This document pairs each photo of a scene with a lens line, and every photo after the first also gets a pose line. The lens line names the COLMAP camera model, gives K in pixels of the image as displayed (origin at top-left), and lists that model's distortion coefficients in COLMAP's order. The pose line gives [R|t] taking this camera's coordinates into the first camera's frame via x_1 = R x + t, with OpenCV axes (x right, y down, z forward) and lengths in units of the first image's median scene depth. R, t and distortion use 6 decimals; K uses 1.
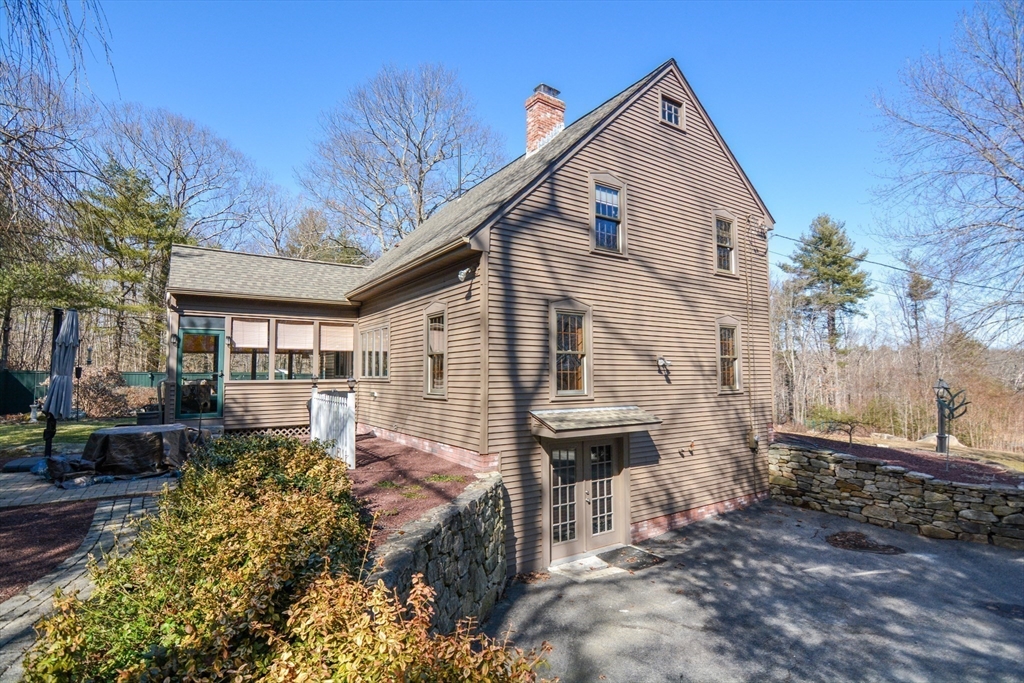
lens RADIAL K [[496.9, 0, 508.3], [0, 496.9, 341.9], [0, 0, 1]] dist [-0.004534, -0.002718]
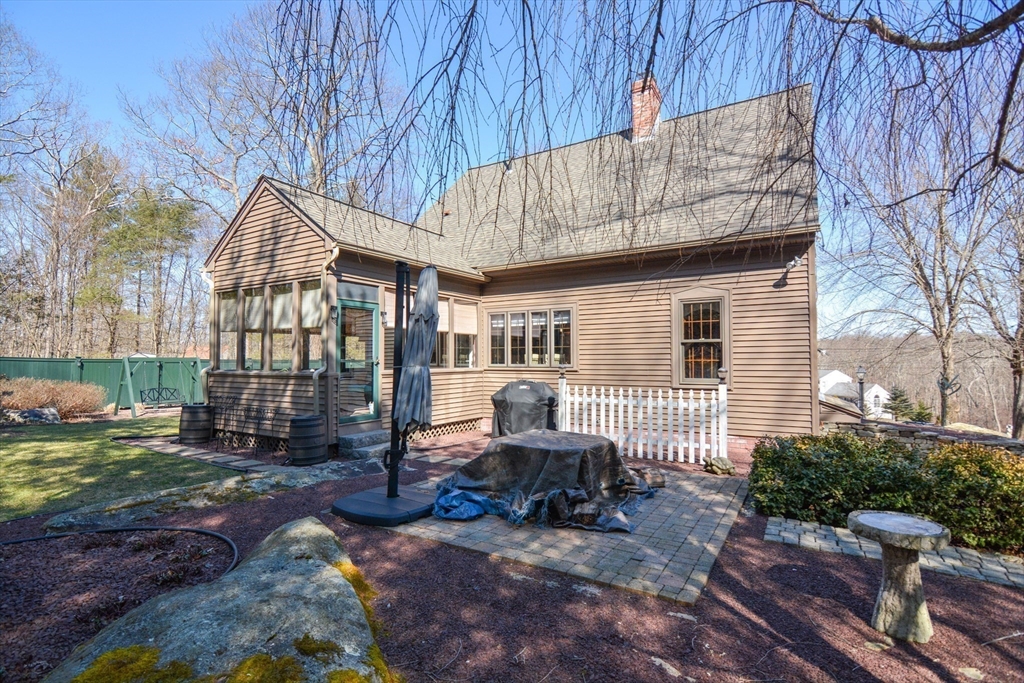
lens RADIAL K [[496.9, 0, 512.4], [0, 496.9, 342.5], [0, 0, 1]] dist [-0.004534, -0.002718]
pose [[0.911161, 0.017150, 0.411694, -0.832710], [-0.030245, 0.999222, 0.025313, 0.012160], [-0.410940, -0.035516, 0.910970, 0.272220]]
